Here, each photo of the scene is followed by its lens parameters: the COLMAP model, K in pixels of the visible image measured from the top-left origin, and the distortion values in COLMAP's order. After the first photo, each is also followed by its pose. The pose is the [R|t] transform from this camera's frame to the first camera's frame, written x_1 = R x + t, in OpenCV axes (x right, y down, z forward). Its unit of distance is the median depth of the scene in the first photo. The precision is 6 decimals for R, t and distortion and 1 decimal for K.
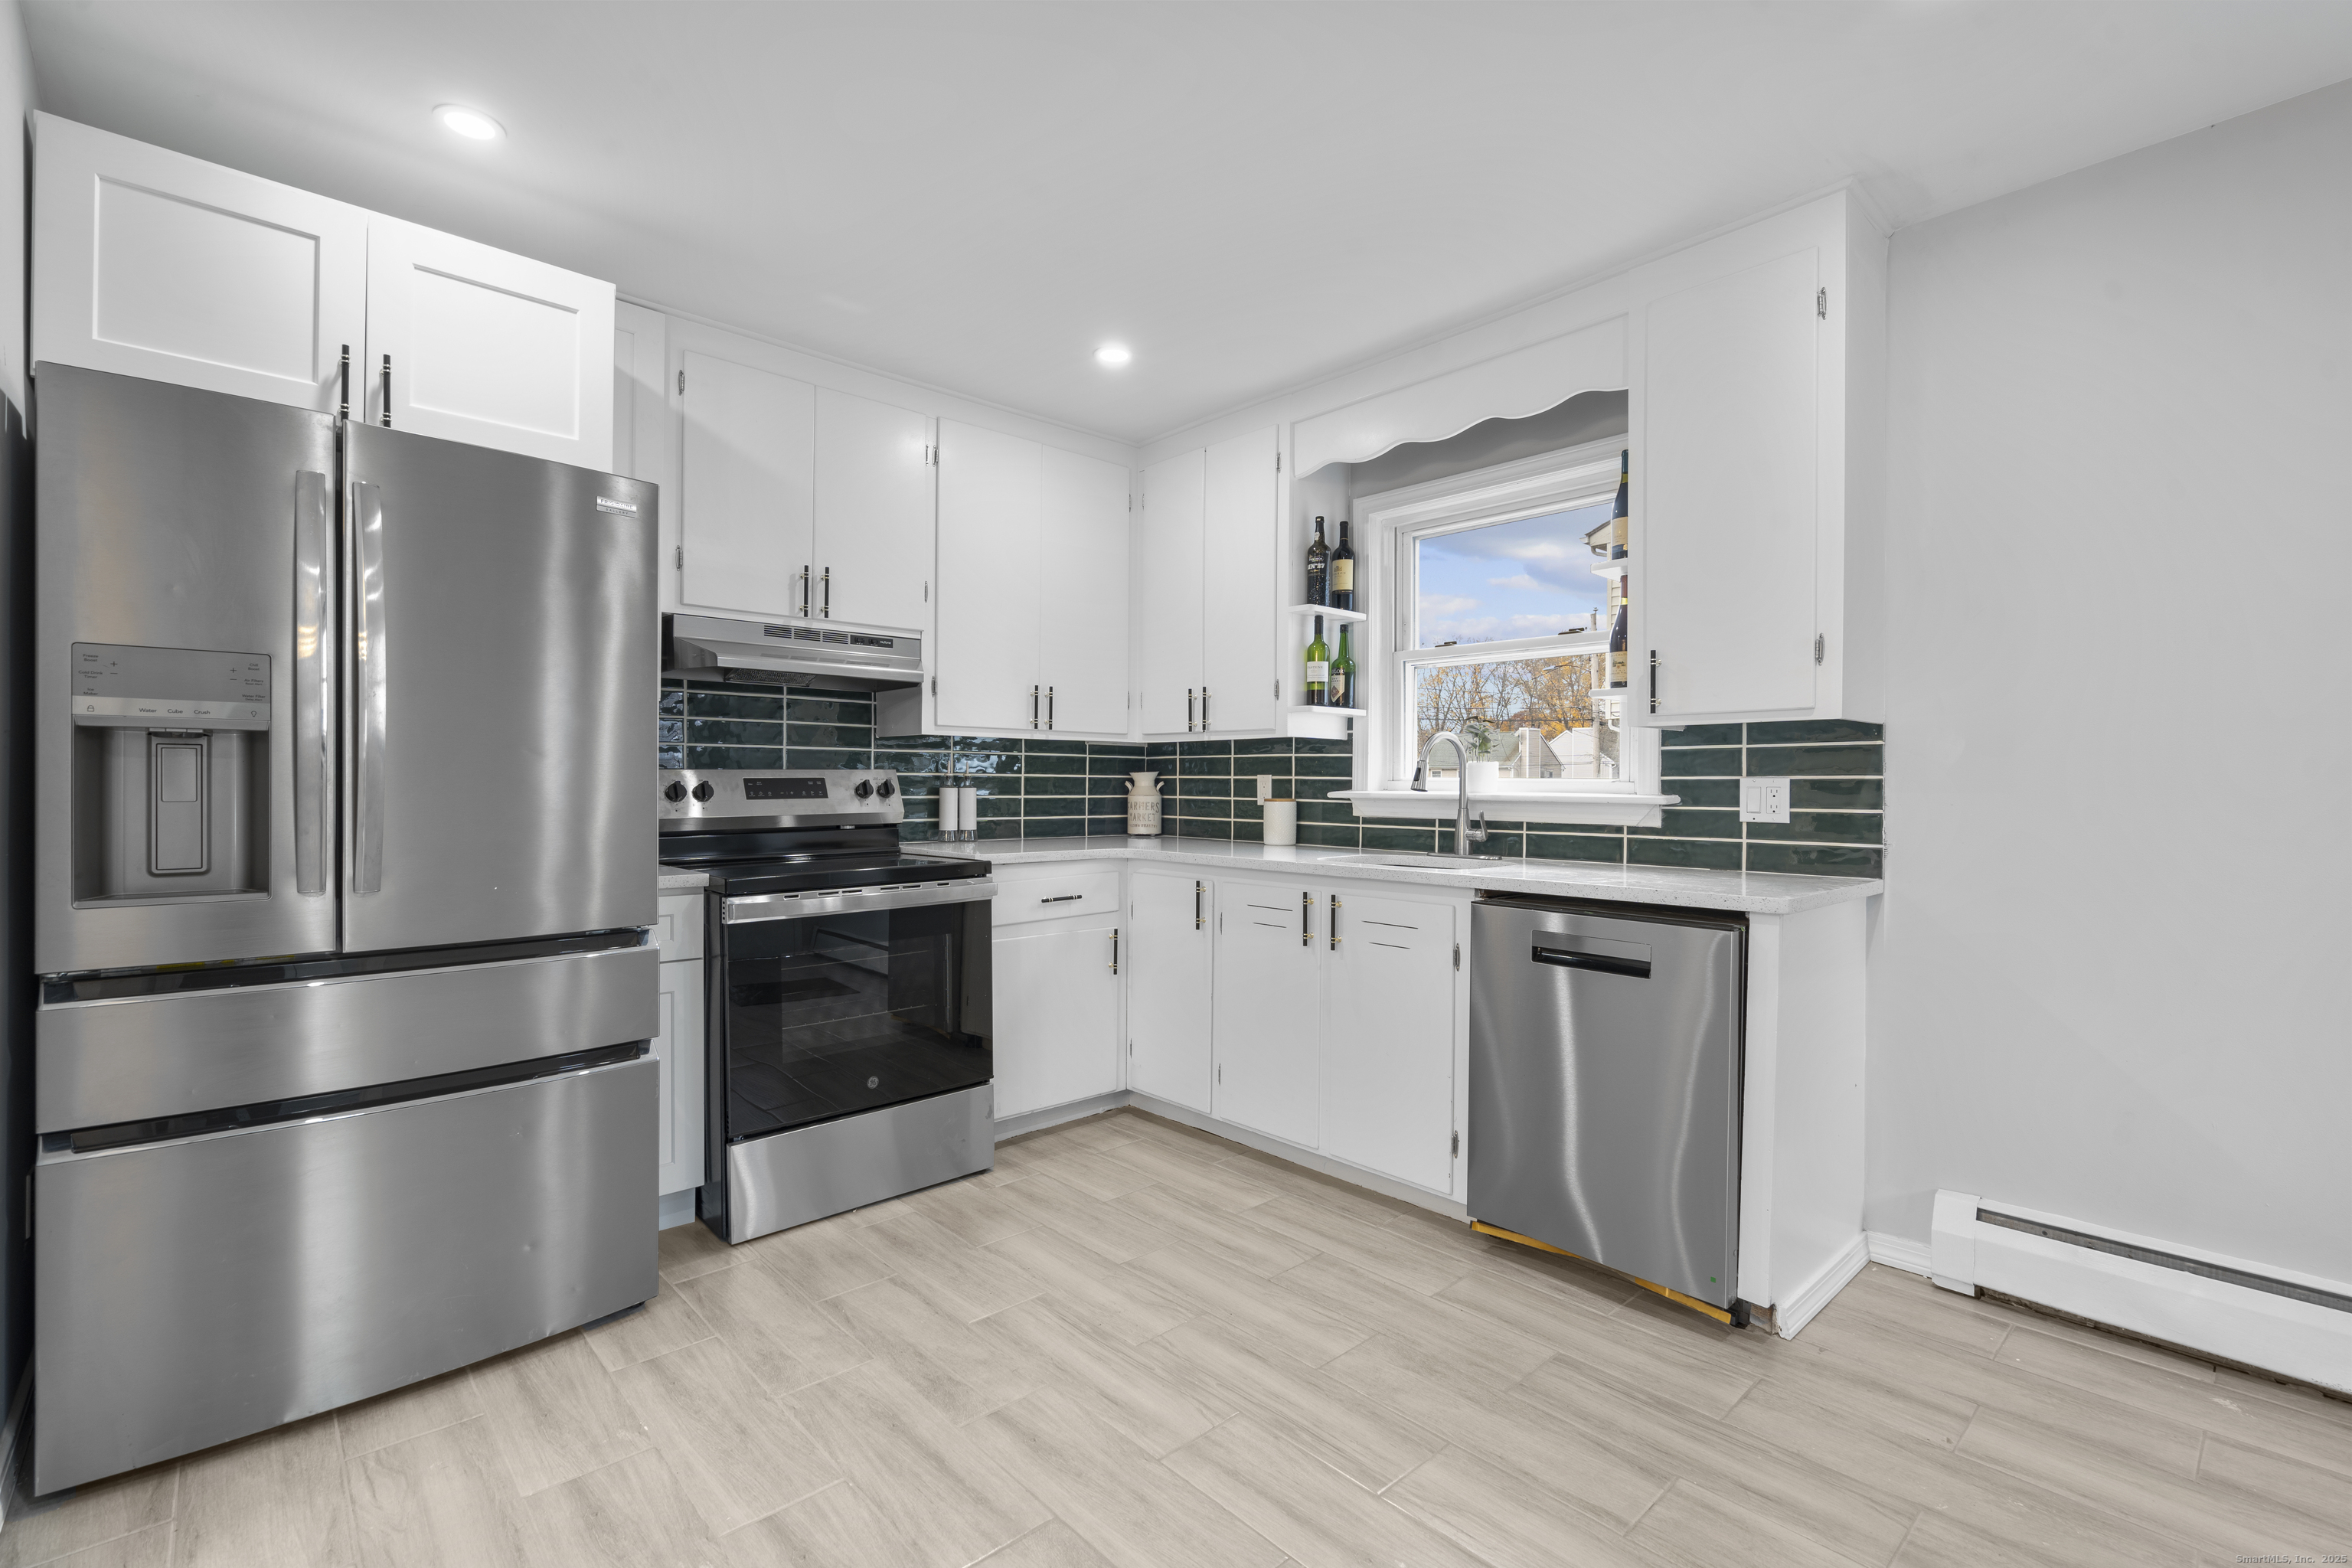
lens RADIAL K [[1060.0, 0, 1176.0], [0, 1060.0, 784.0], [0, 0, 1]] dist [0.001187, 0.000845]
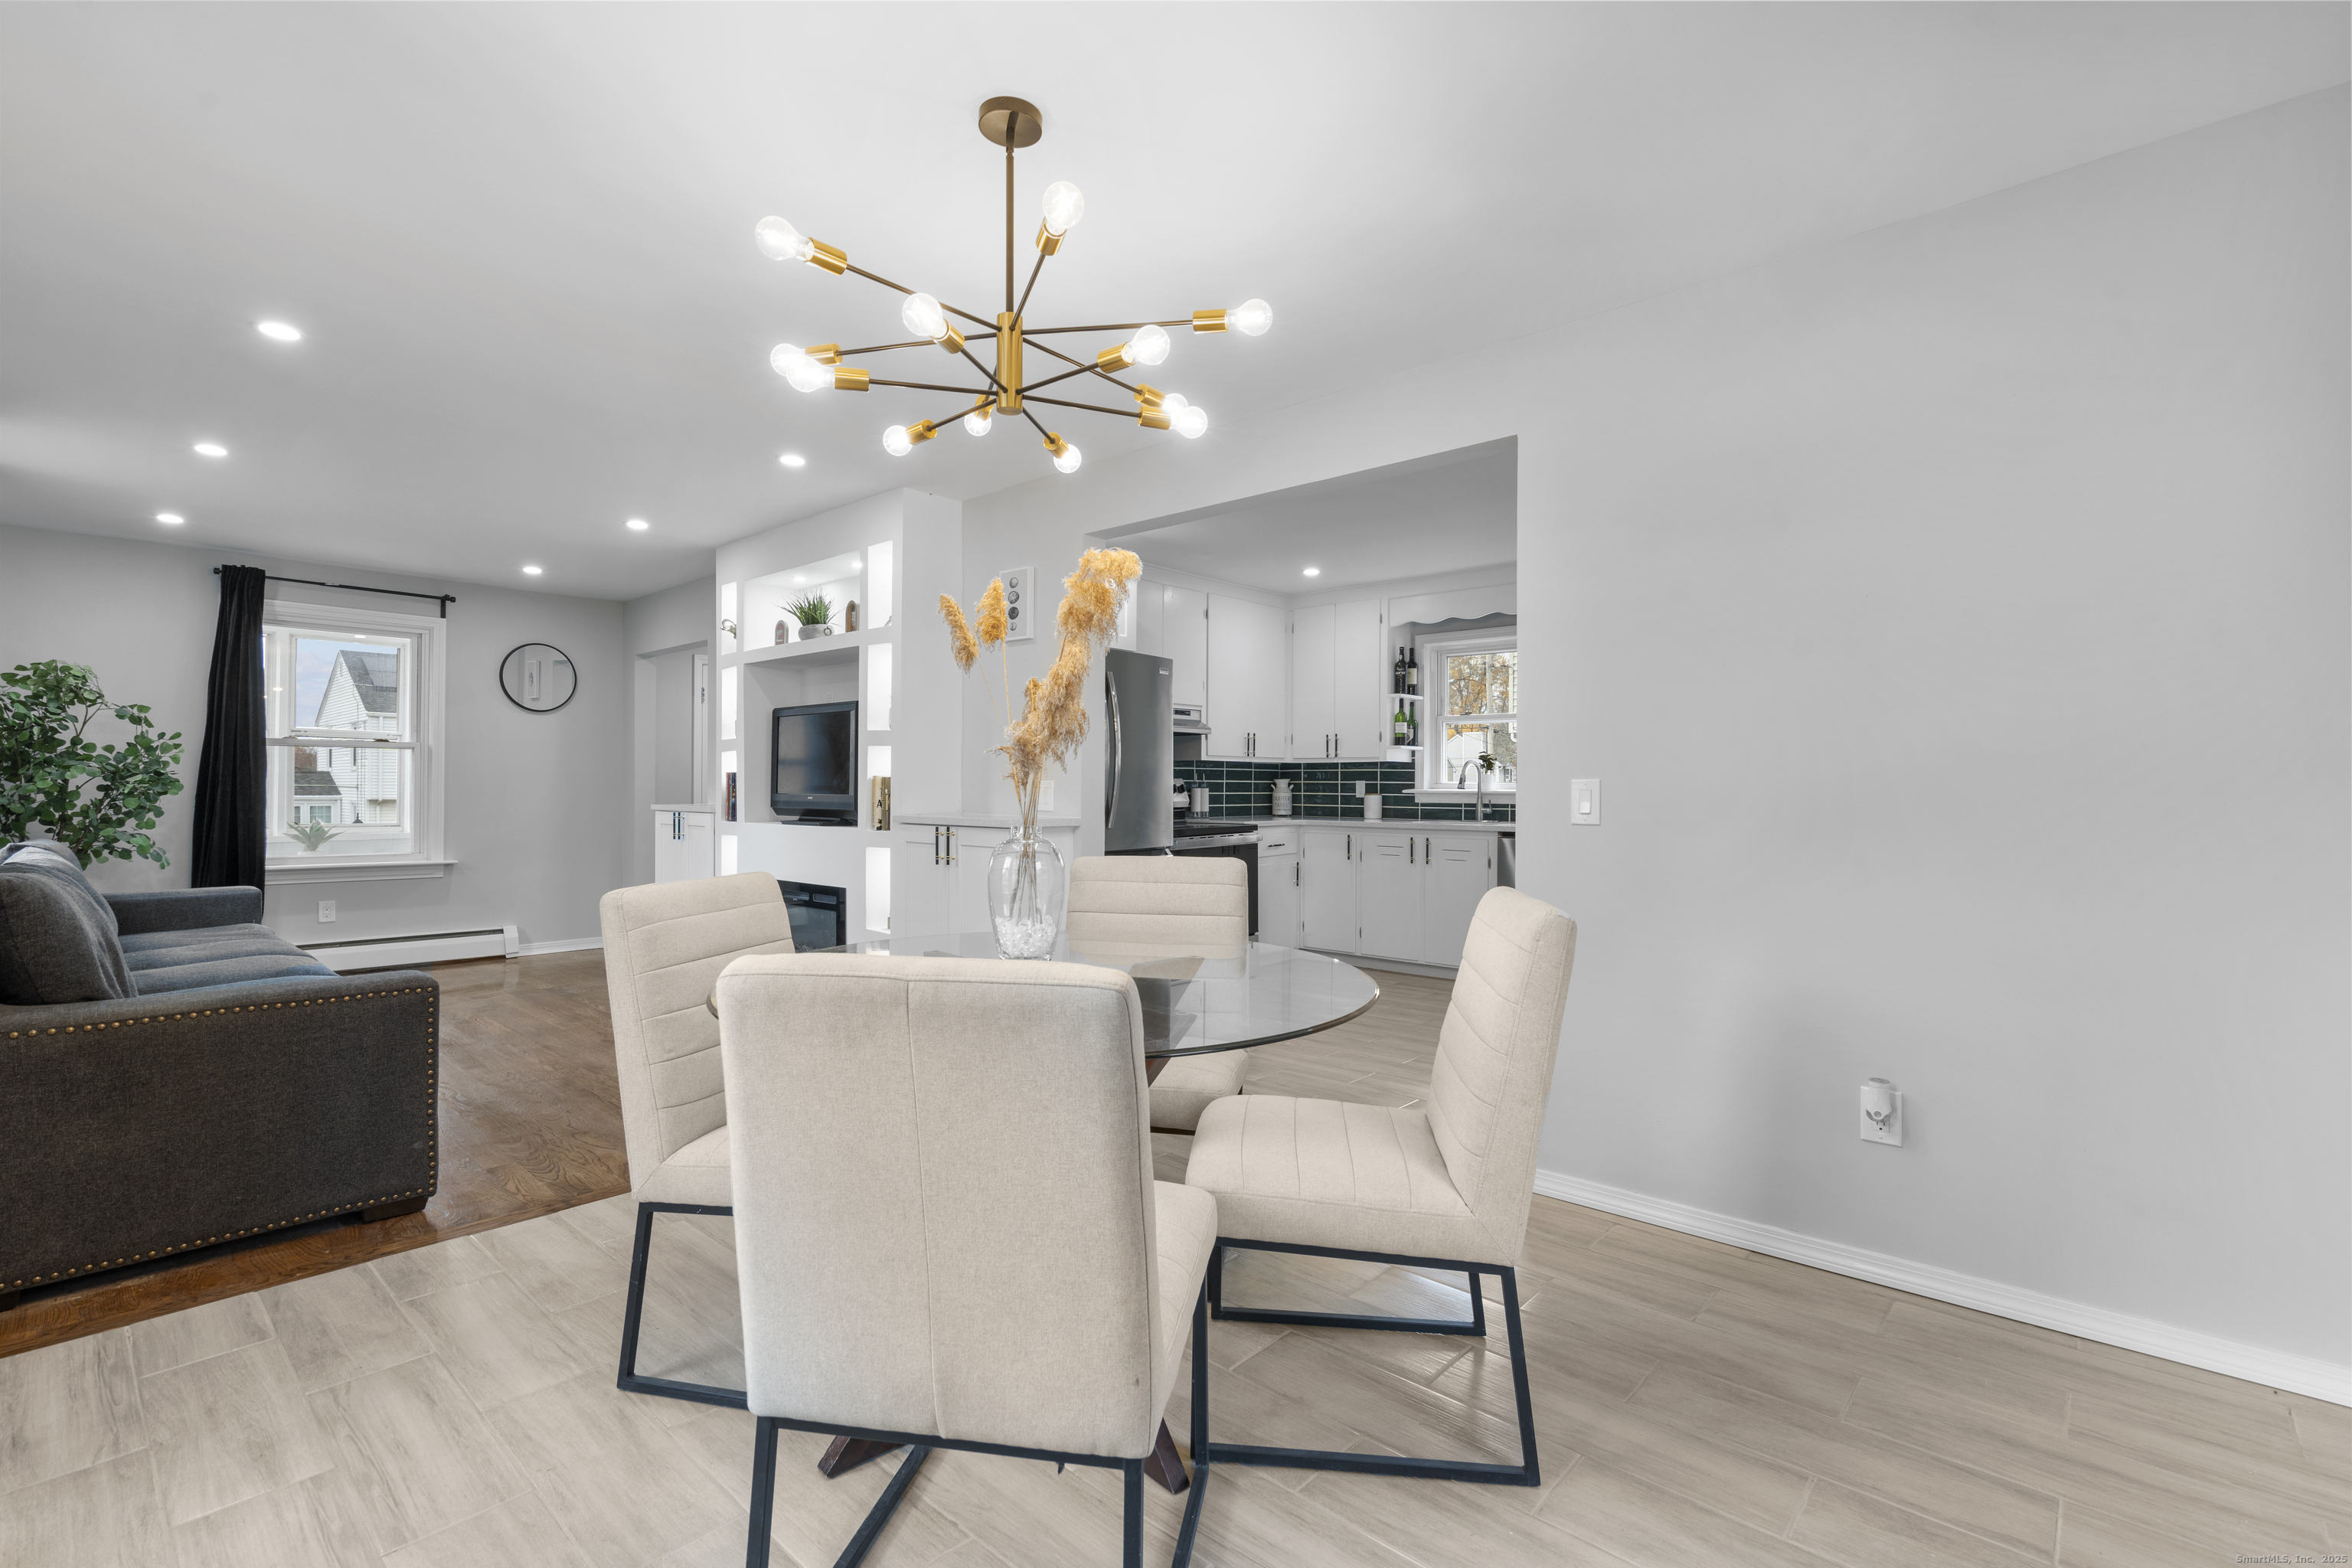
lens RADIAL K [[1060.0, 0, 1176.0], [0, 1060.0, 784.0], [0, 0, 1]] dist [0.001187, 0.000845]
pose [[0.995146, -0.002776, 0.098371, -0.447804], [0.002914, 0.999995, -0.001255, -0.001883], [-0.098367, 0.001535, 0.995149, -0.848428]]
